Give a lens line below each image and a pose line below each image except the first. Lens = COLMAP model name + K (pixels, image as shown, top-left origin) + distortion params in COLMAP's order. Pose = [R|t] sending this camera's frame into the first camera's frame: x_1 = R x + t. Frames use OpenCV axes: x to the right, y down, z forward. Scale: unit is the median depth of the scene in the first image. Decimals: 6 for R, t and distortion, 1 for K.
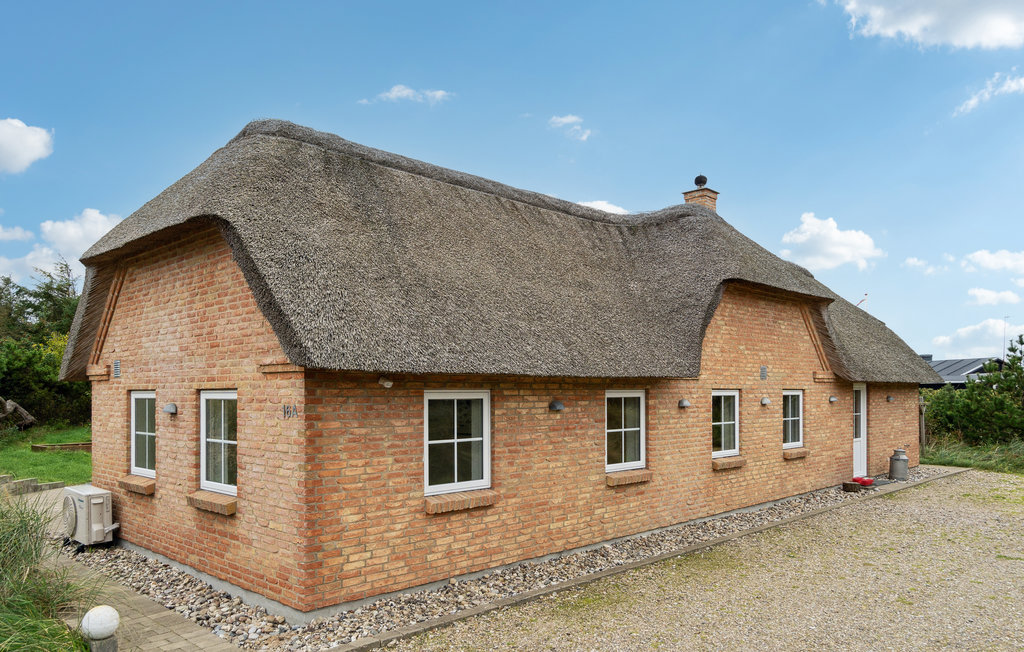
lens RADIAL K [[755.0, 0, 493.3], [0, 755.0, 327.8], [0, 0, 1]] dist [-0.003974, -0.000844]
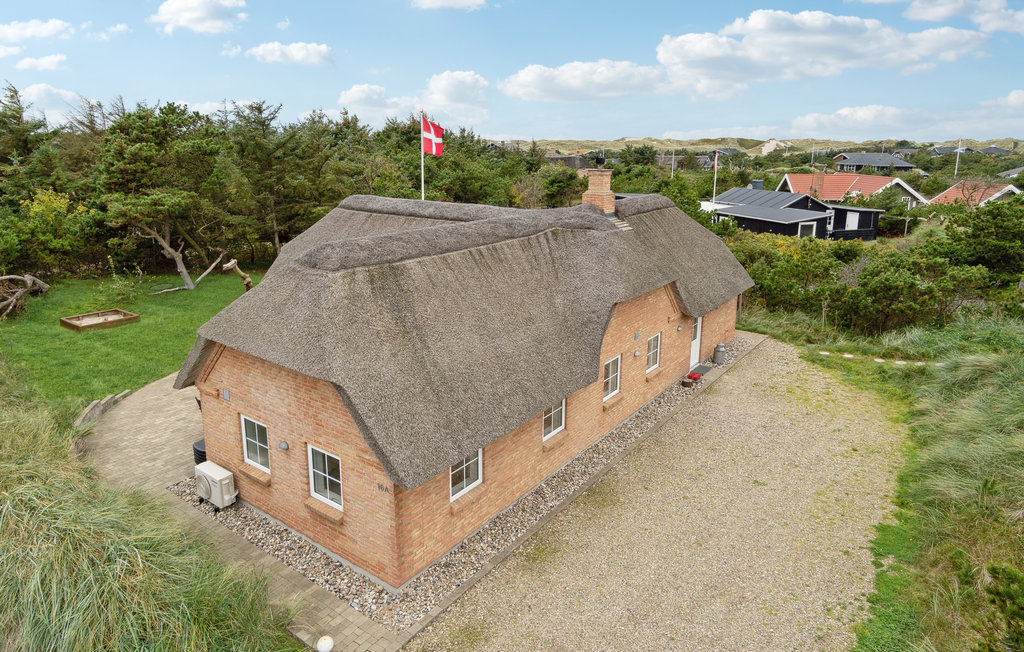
lens RADIAL K [[634.6, 0, 512.1], [0, 634.6, 263.9], [0, 0, 1]] dist [-0.006364, -0.000943]
pose [[0.988877, -0.021118, 0.147230, -0.119316], [-0.009807, 0.978458, 0.206215, -0.496905], [-0.148413, -0.205365, 0.967367, -0.276045]]
